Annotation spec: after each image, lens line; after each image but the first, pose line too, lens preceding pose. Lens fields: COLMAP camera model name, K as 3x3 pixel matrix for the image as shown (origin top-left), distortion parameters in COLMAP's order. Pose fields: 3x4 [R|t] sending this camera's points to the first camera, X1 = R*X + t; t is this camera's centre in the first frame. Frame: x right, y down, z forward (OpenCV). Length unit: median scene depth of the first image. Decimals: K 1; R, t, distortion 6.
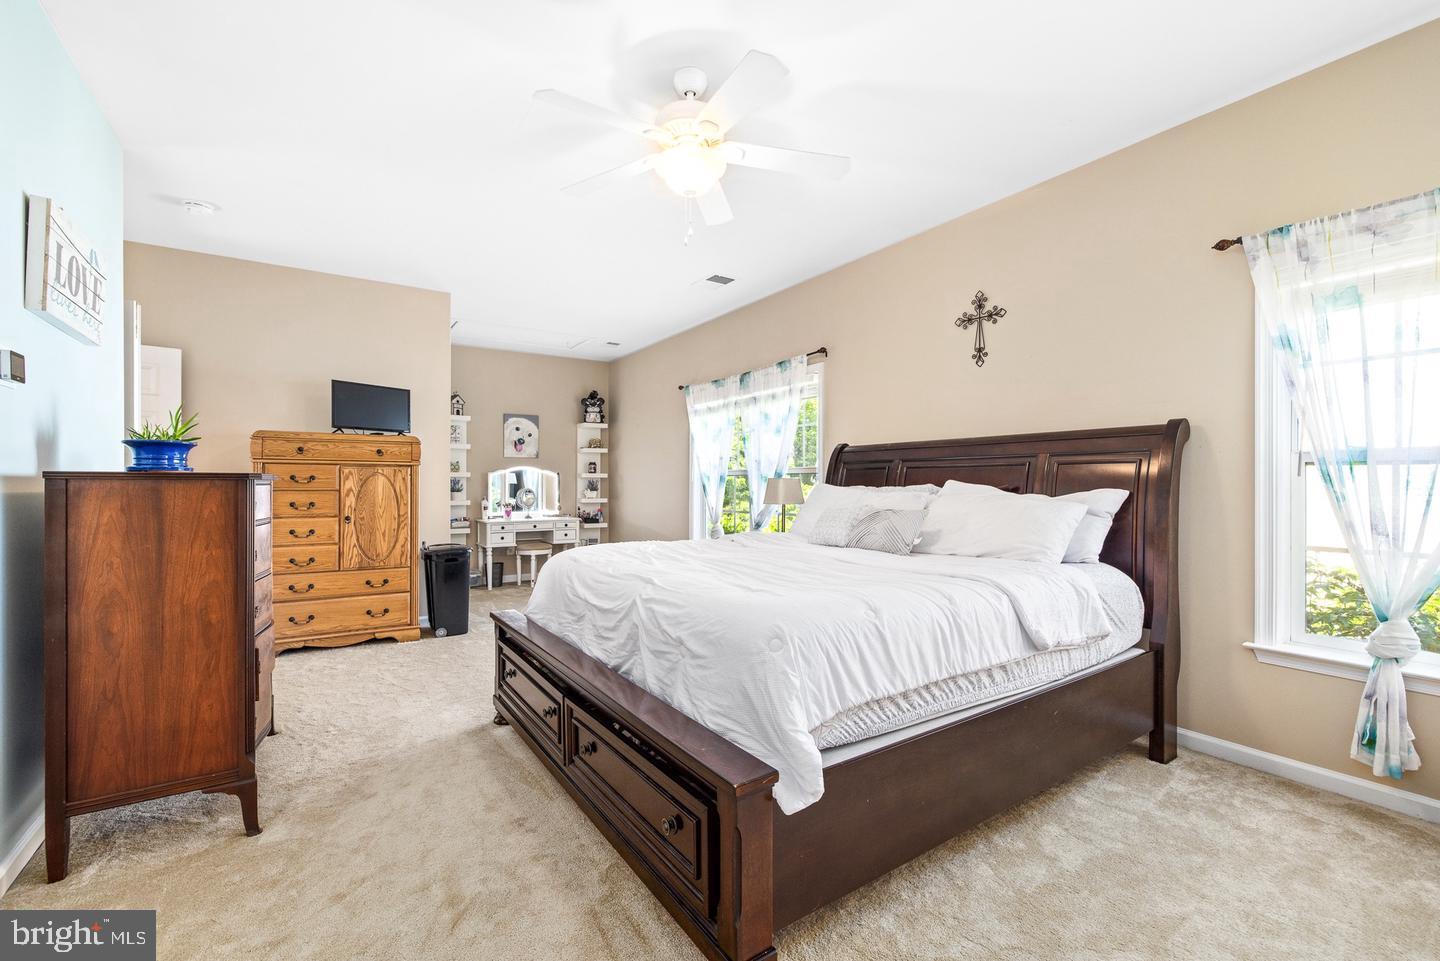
lens RADIAL K [[608.0, 0, 719.3], [0, 608.0, 481.3], [0, 0, 1]] dist [0.002527, 0.001267]
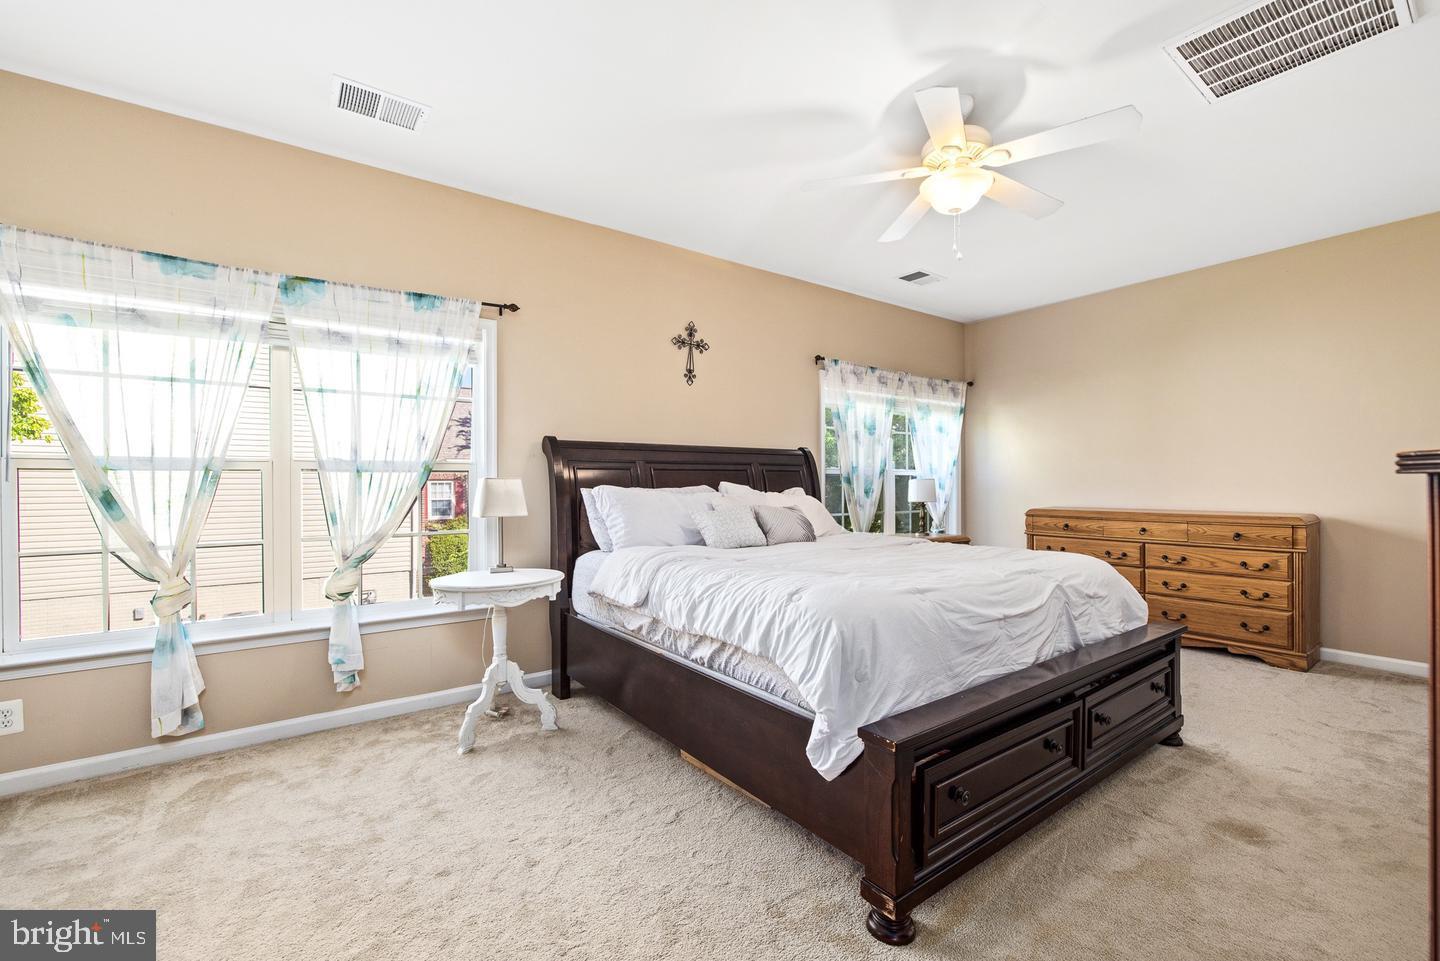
lens RADIAL K [[608.0, 0, 720.2], [0, 608.0, 486.2], [0, 0, 1]] dist [0.002527, 0.001267]
pose [[-0.047278, 0.004300, 0.998873, -0.743547], [0.010738, 0.999935, -0.003797, 0.010767], [-0.998824, 0.010546, -0.047321, 0.997859]]
